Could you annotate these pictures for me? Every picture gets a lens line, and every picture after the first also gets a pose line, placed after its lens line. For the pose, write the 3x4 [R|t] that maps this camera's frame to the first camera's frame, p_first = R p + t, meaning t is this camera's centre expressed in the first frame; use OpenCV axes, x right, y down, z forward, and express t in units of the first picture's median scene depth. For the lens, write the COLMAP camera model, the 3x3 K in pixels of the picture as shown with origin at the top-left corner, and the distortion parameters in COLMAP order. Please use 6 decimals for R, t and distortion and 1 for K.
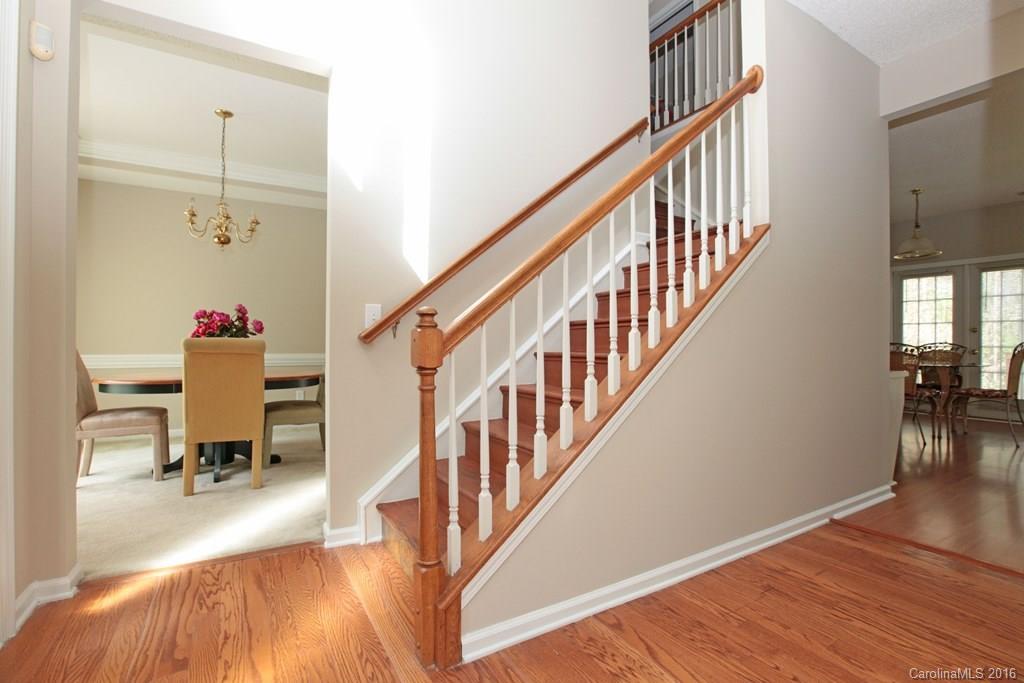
lens RADIAL K [[469.7, 0, 510.9], [0, 469.7, 345.8], [0, 0, 1]] dist [-0.037788, 0.010360]
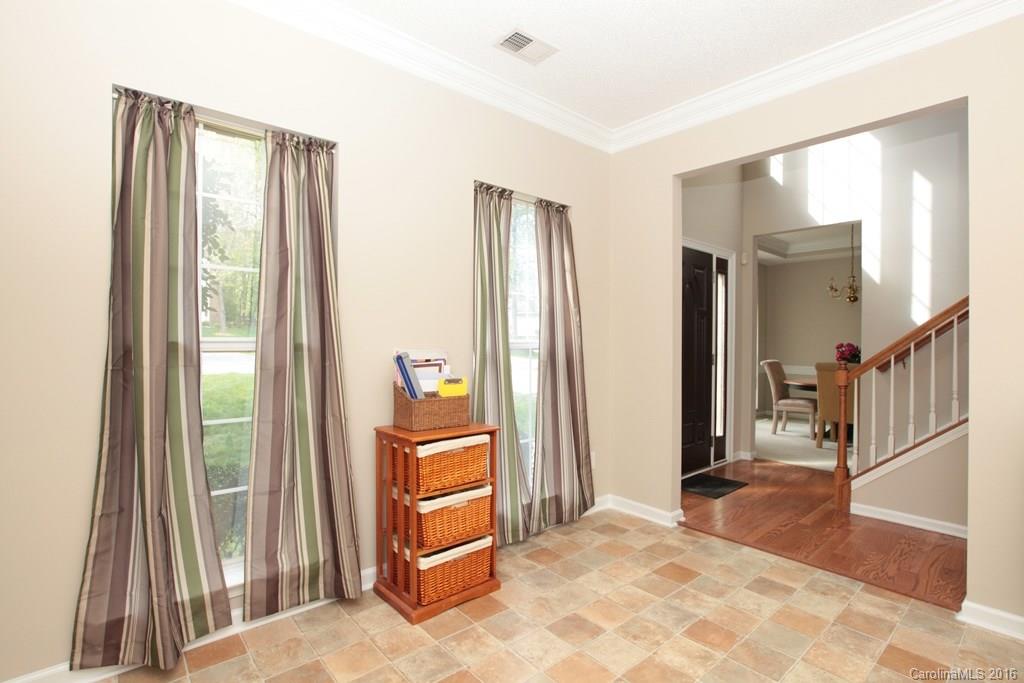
lens RADIAL K [[483.6, 0, 510.2], [0, 483.6, 346.7], [0, 0, 1]] dist [0.000055, 0.000012]
pose [[0.164453, -0.004703, -0.986374, 0.937609], [0.000023, 0.999989, -0.004764, -0.063239], [0.986385, 0.000761, 0.164451, -0.500698]]
